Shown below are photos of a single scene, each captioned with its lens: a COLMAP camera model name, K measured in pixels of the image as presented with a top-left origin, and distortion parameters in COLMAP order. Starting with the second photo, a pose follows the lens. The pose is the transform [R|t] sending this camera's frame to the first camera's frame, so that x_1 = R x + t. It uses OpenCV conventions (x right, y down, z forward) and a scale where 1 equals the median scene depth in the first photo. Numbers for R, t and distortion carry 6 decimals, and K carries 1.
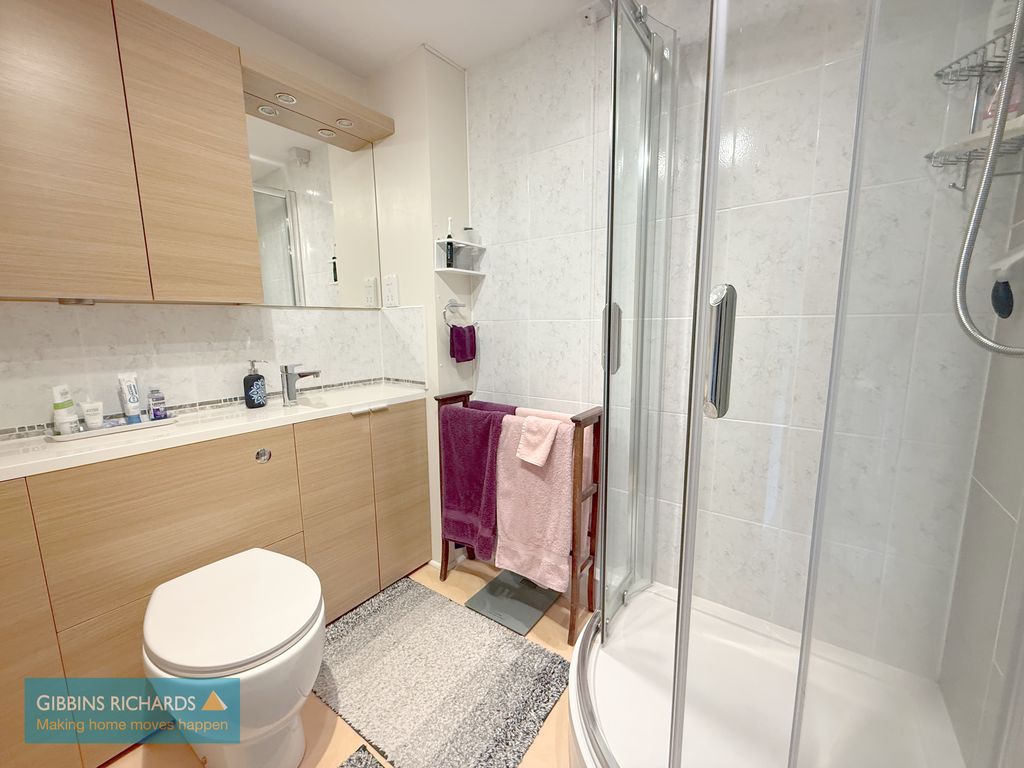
lens RADIAL K [[407.7, 0, 510.5], [0, 407.7, 384.5], [0, 0, 1]] dist [0.000656, 0.000116]
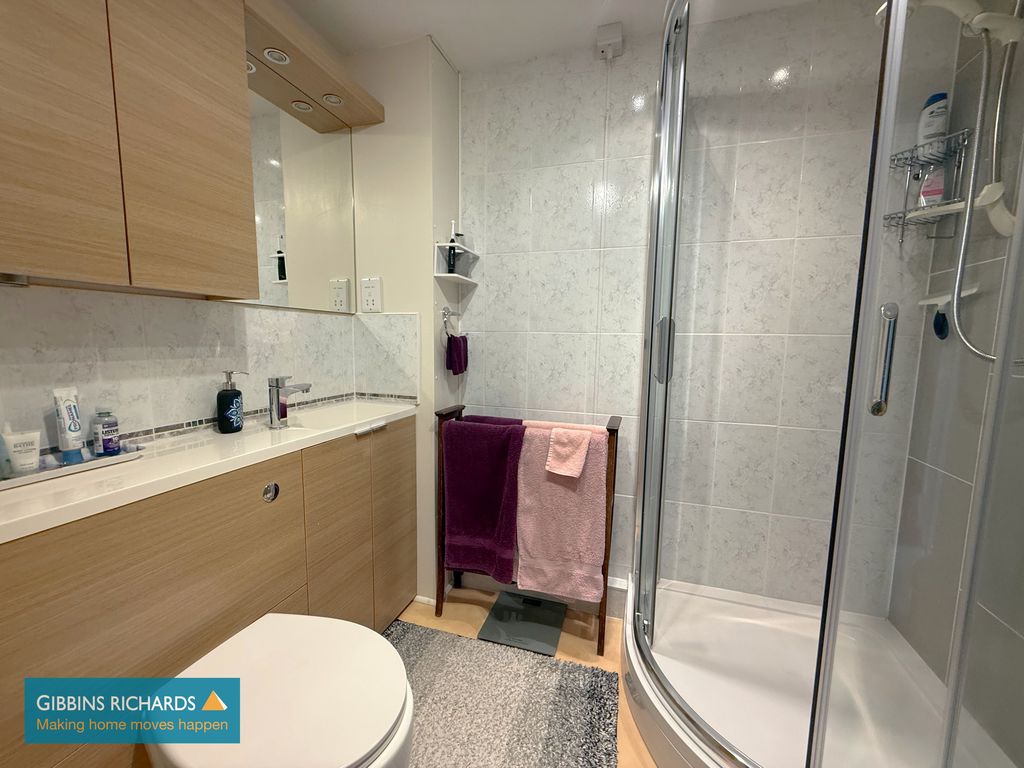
lens RADIAL K [[407.7, 0, 512.4], [0, 407.7, 384.2], [0, 0, 1]] dist [0.000656, 0.000116]
pose [[0.947845, -0.009127, 0.318600, -0.363743], [0.021875, 0.999096, -0.036457, 0.005275], [-0.317979, 0.041525, 0.947188, 0.090166]]
